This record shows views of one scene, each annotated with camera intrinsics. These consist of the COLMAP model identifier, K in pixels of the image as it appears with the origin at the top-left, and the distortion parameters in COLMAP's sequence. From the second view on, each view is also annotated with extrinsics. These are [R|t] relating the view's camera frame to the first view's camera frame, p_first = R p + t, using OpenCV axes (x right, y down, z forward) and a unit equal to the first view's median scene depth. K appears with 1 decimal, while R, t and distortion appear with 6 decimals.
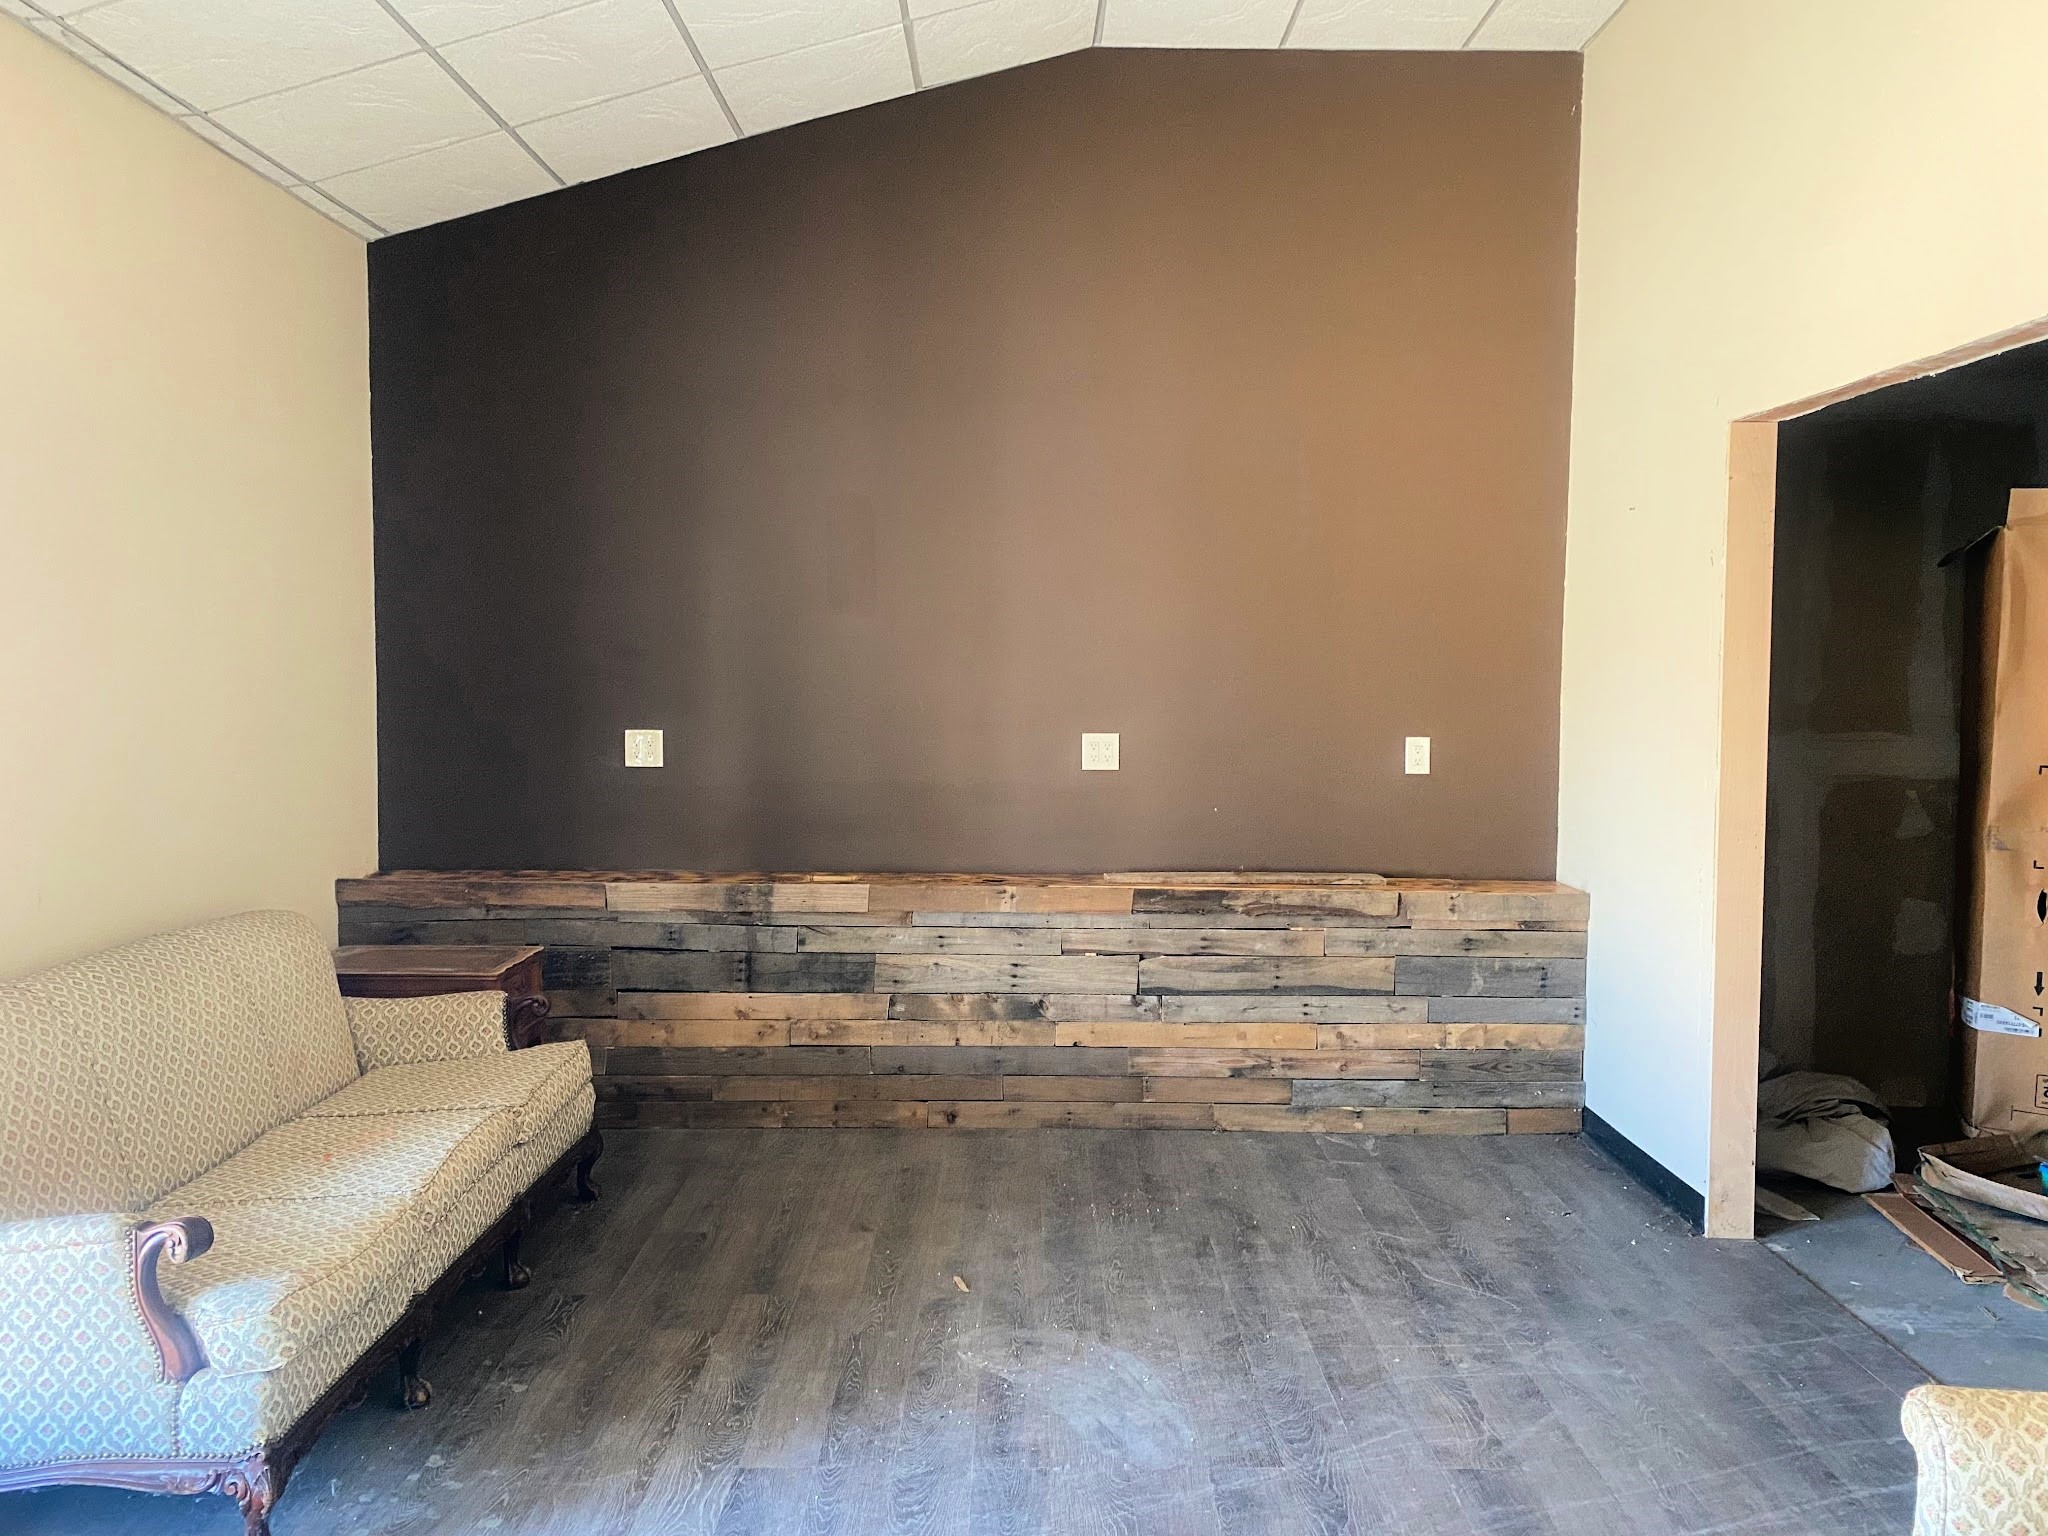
lens RADIAL K [[1537.0, 0, 1031.0], [0, 1537.0, 737.3], [0, 0, 1]] dist [0.158490, -0.209338]
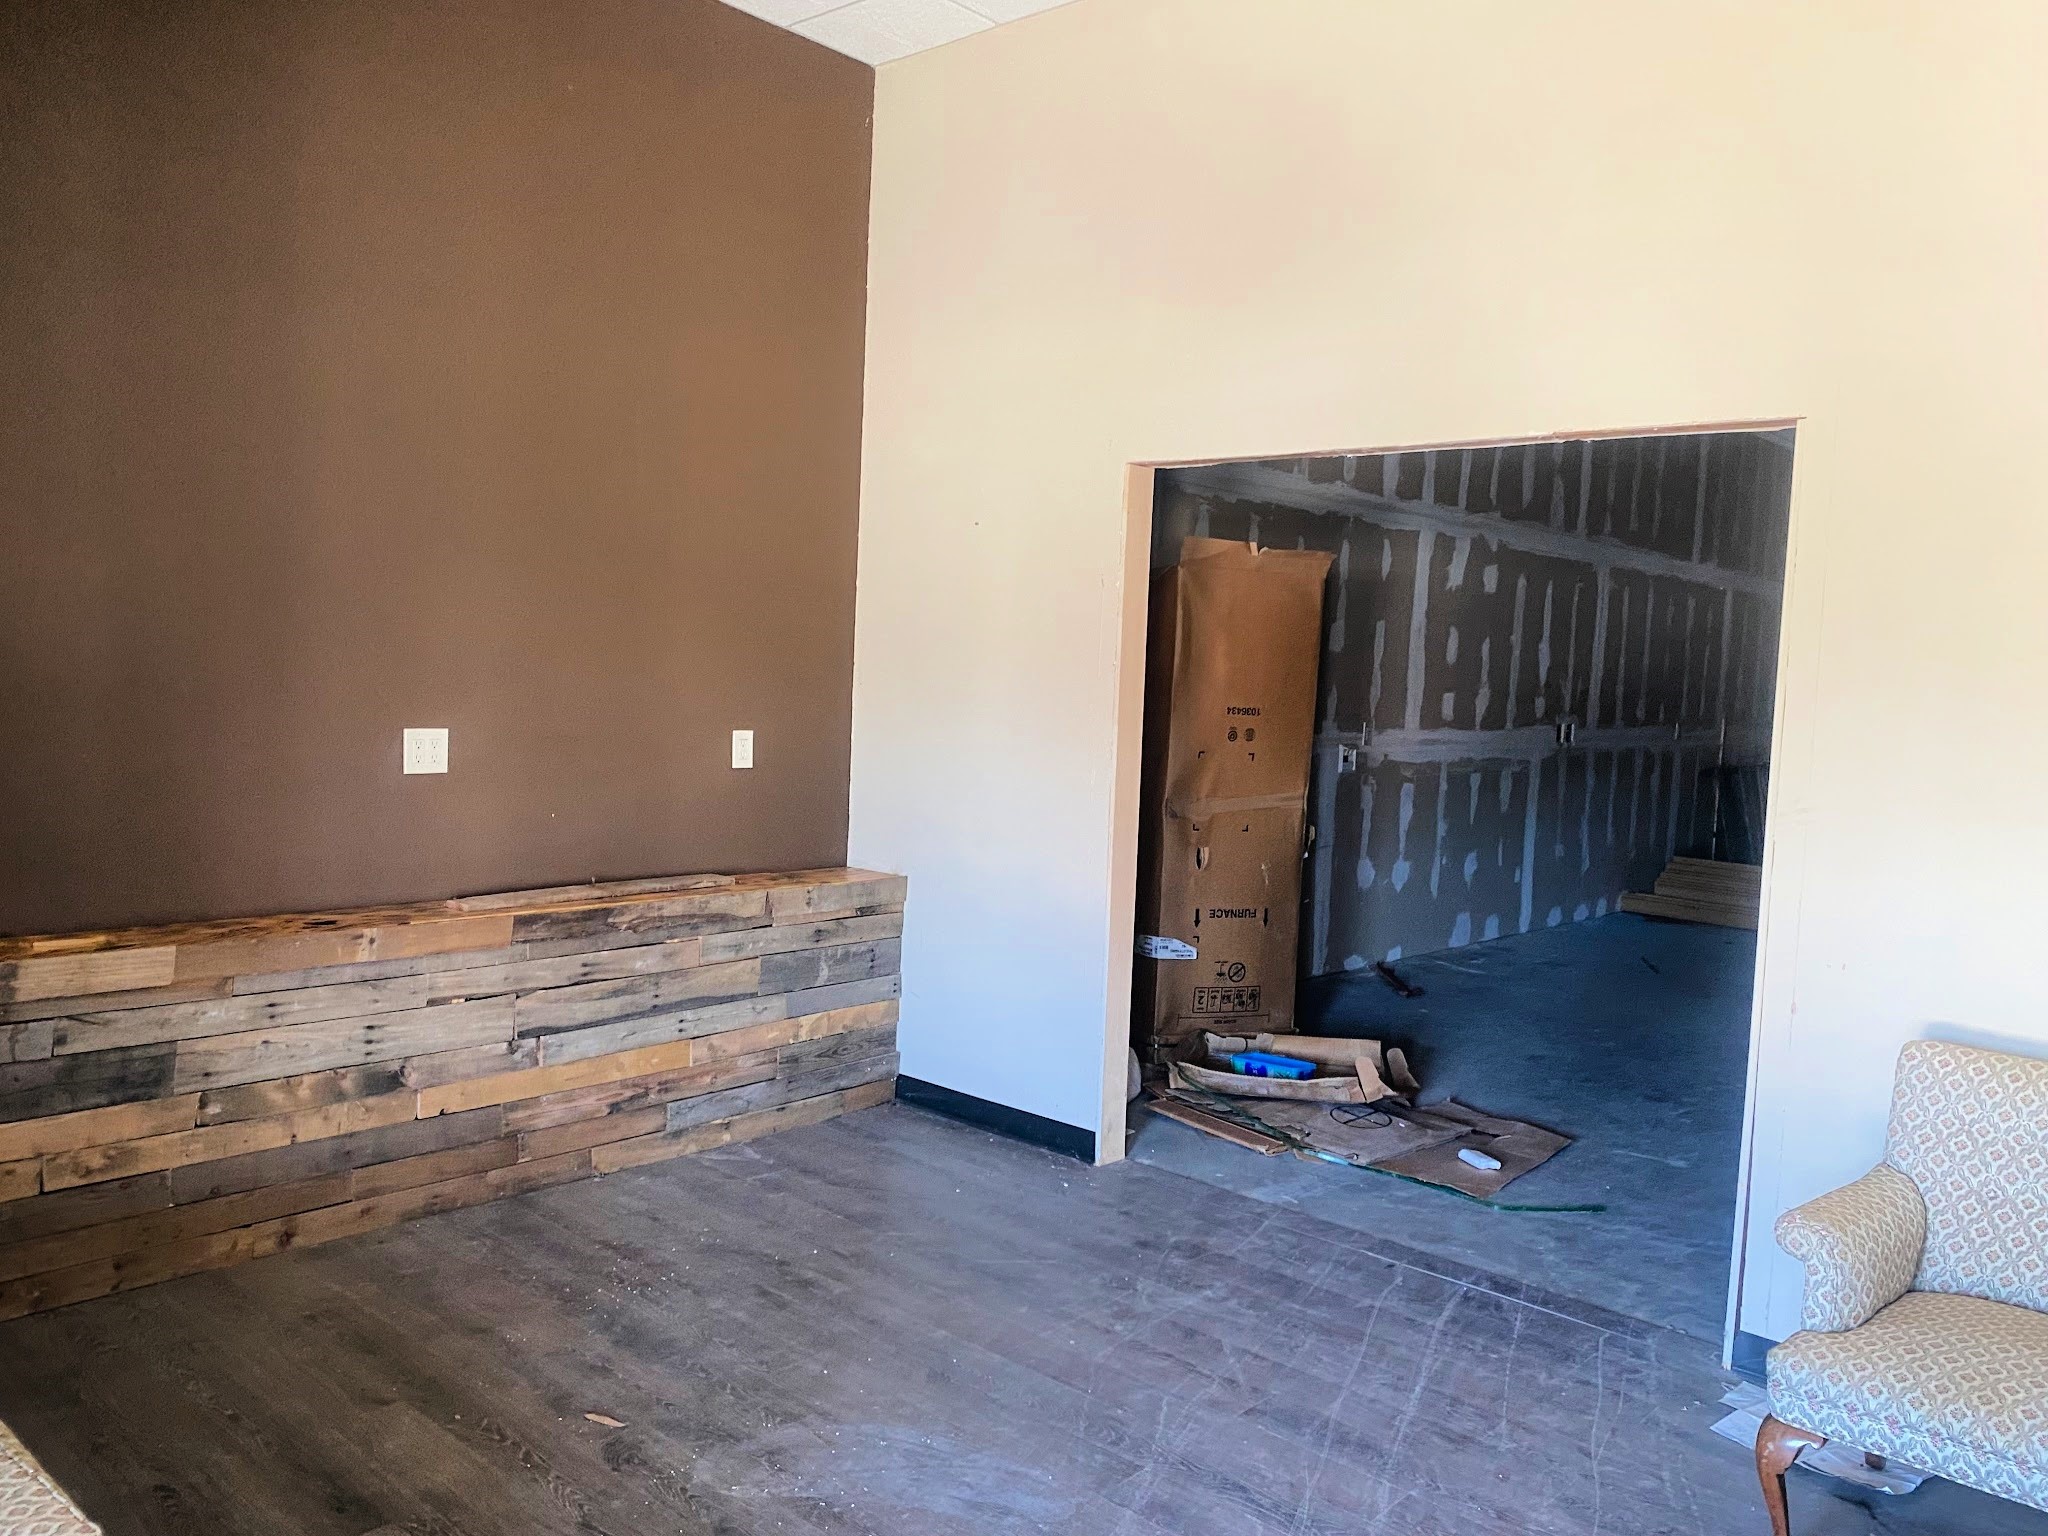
lens RADIAL K [[1562.9, 0, 1019.4], [0, 1562.9, 759.3], [0, 0, 1]] dist [0.086648, -0.096122]
pose [[0.690937, -0.024542, 0.722498, -0.360341], [-0.003753, 0.999288, 0.037534, -0.020173], [-0.722905, -0.028645, 0.690353, 0.208646]]
